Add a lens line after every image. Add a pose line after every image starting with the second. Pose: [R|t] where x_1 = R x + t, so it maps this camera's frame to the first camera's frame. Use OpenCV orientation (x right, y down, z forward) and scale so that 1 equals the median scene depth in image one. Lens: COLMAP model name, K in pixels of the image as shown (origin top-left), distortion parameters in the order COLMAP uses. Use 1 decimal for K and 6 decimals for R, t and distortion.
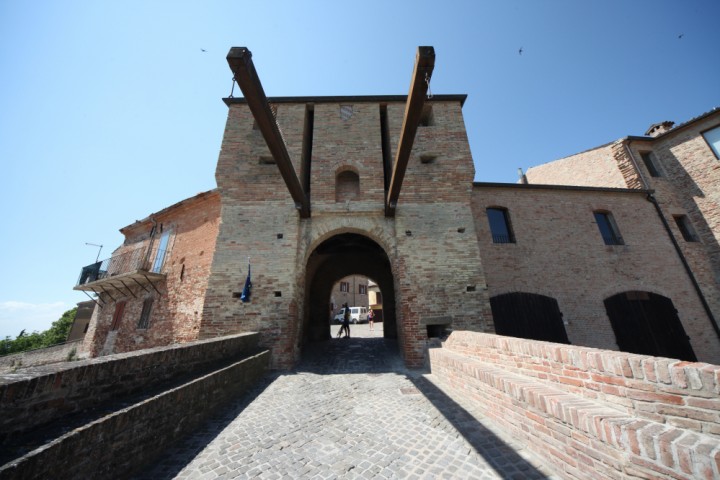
lens RADIAL K [[252.1, 0, 363.3], [0, 252.1, 240.9], [0, 0, 1]] dist [-0.017002, 0.001759]
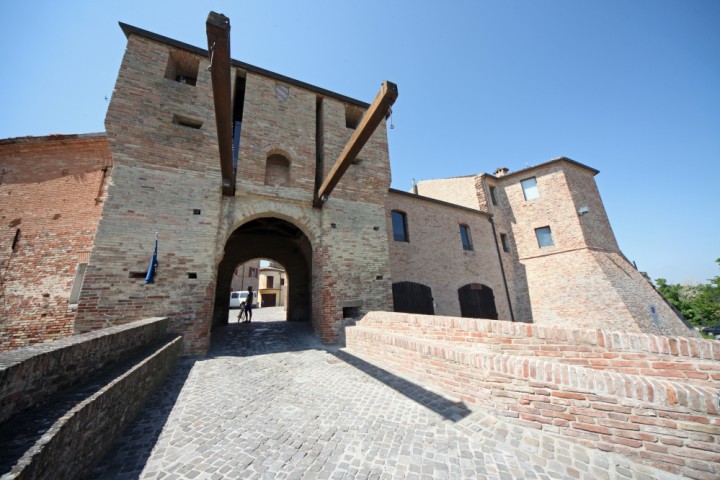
lens RADIAL K [[252.1, 0, 363.3], [0, 252.1, 240.9], [0, 0, 1]] dist [-0.017002, 0.001759]
pose [[0.907031, 0.094864, 0.410238, -0.148091], [-0.117843, 0.992547, 0.031032, -0.013606], [-0.404236, -0.076491, 0.911451, -0.061275]]
